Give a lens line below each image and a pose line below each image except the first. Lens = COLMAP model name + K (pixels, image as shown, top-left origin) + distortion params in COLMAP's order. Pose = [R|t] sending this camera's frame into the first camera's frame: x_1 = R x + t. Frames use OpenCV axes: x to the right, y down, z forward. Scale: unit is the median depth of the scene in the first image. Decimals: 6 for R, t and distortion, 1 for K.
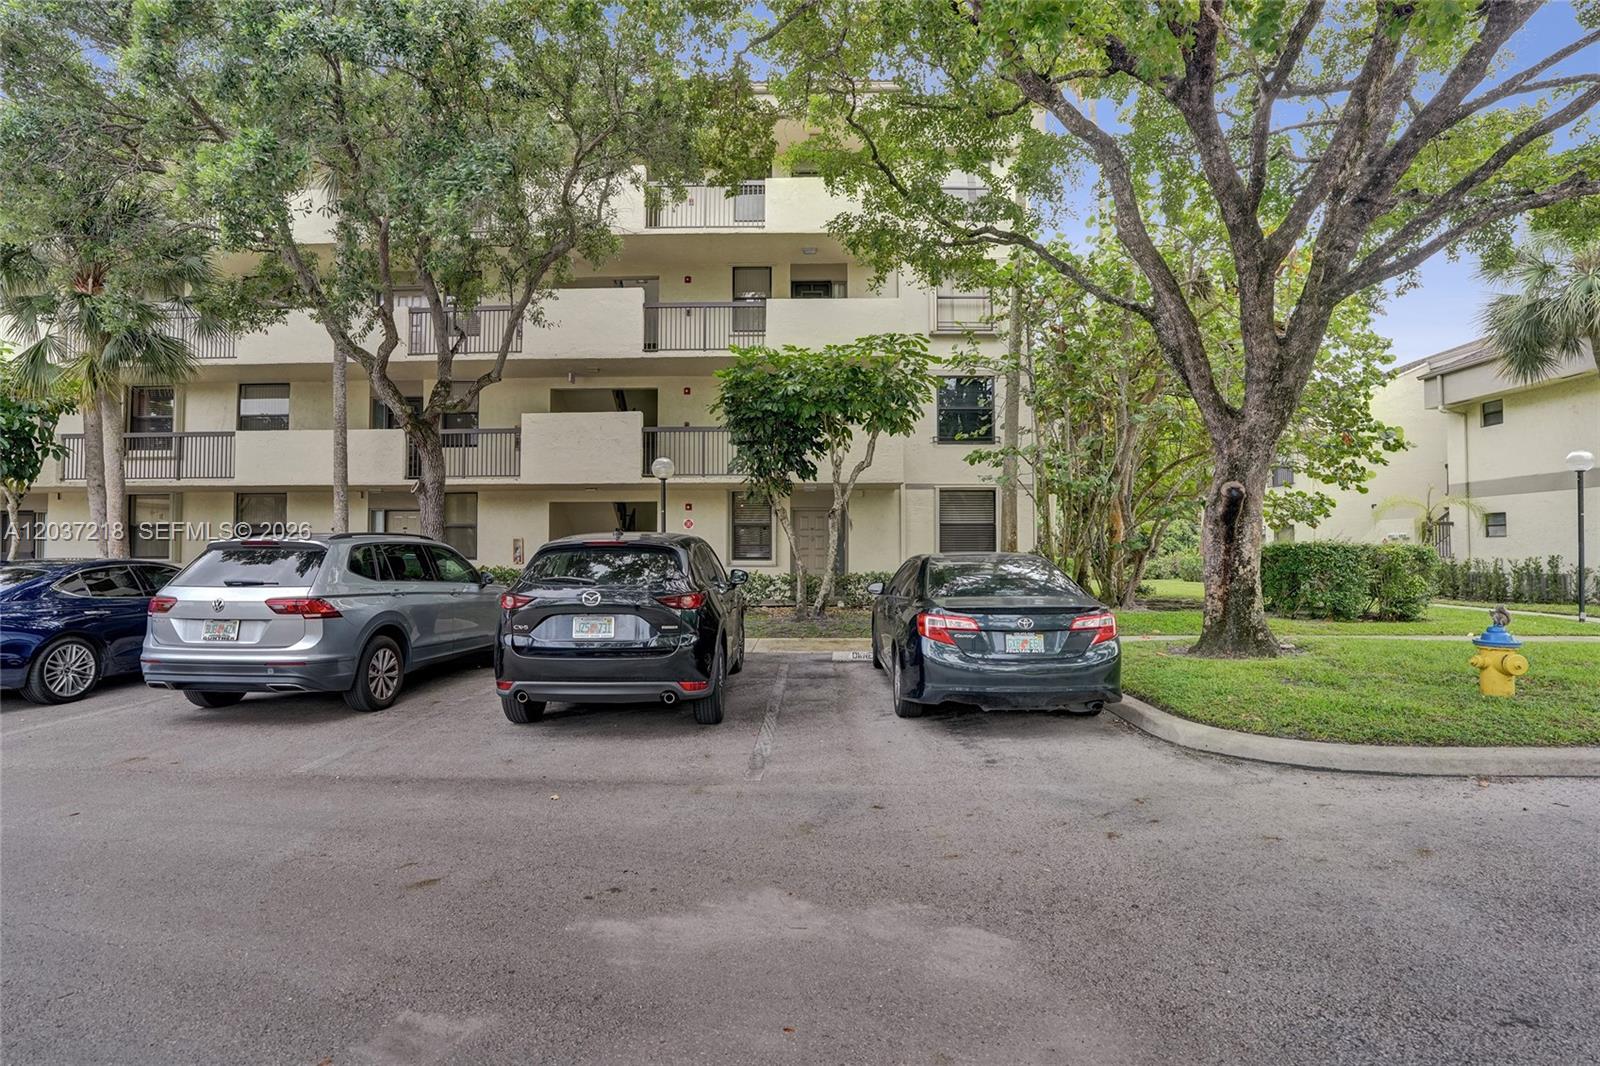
lens RADIAL K [[742.7, 0, 796.7], [0, 742.7, 534.8], [0, 0, 1]] dist [-0.069638, 0.025051]
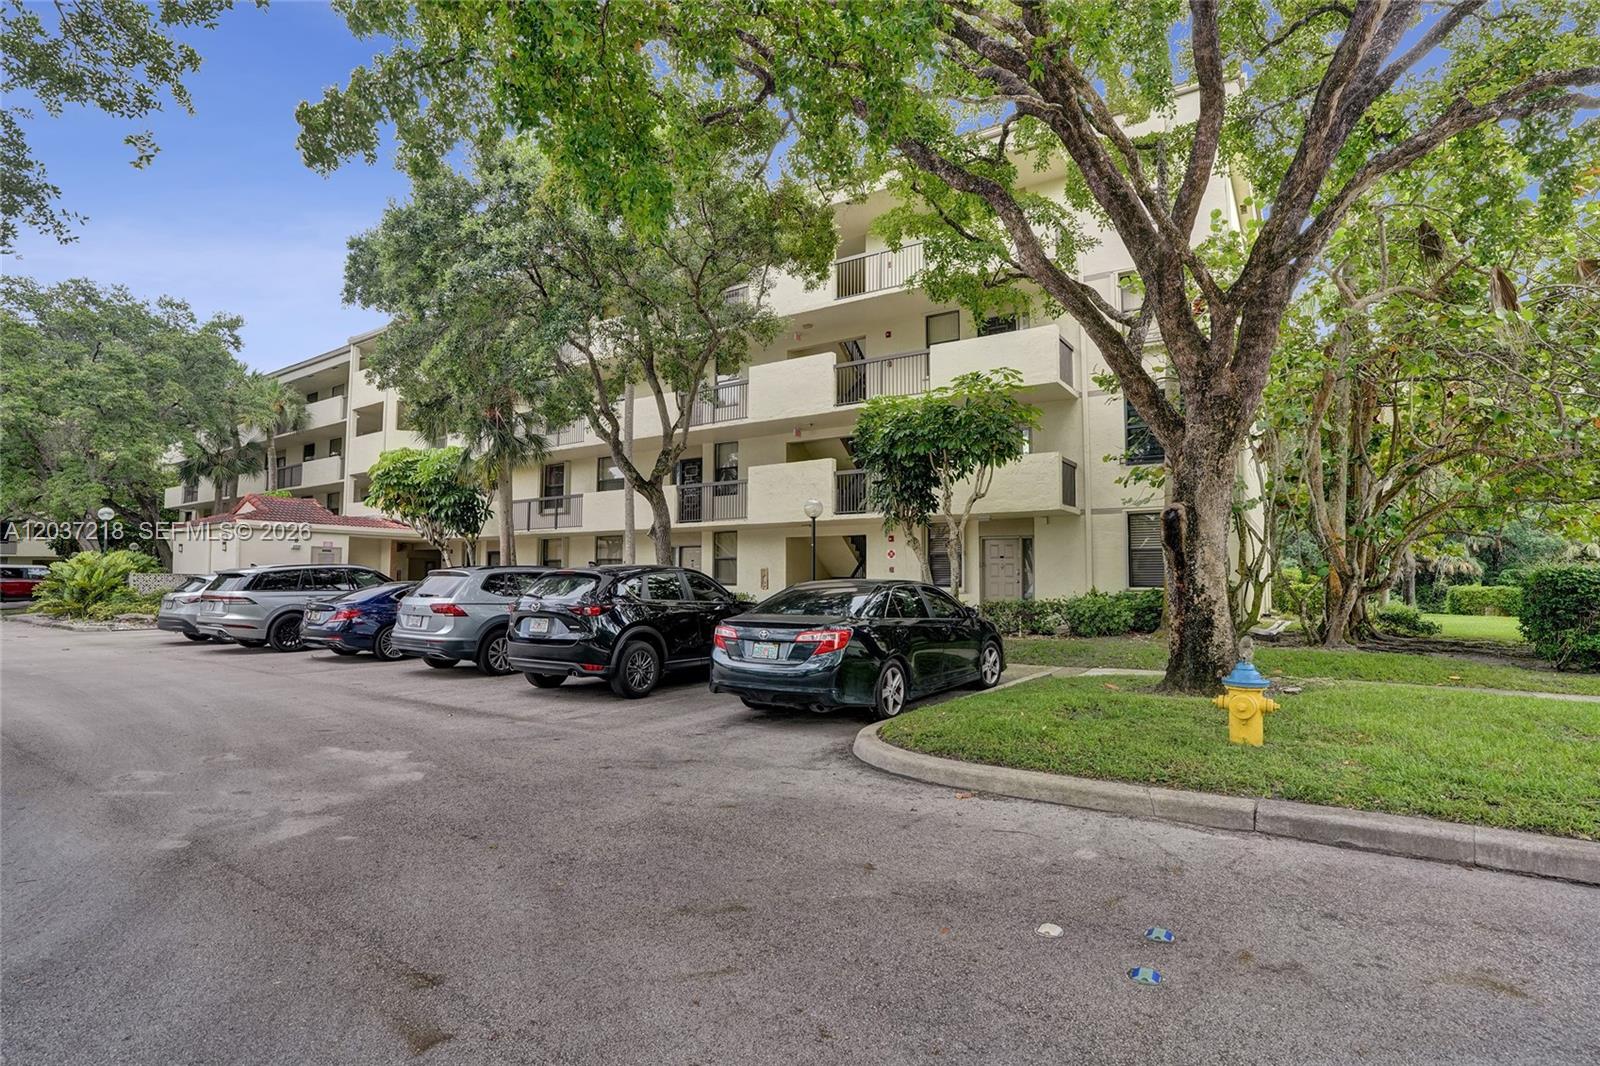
lens RADIAL K [[742.7, 0, 795.0], [0, 742.7, 541.3], [0, 0, 1]] dist [-0.069638, 0.025051]
pose [[0.851603, -0.024617, -0.523609, 0.670142], [0.008795, 0.999427, -0.032685, 0.001688], [0.524114, 0.023229, 0.851331, -0.038464]]
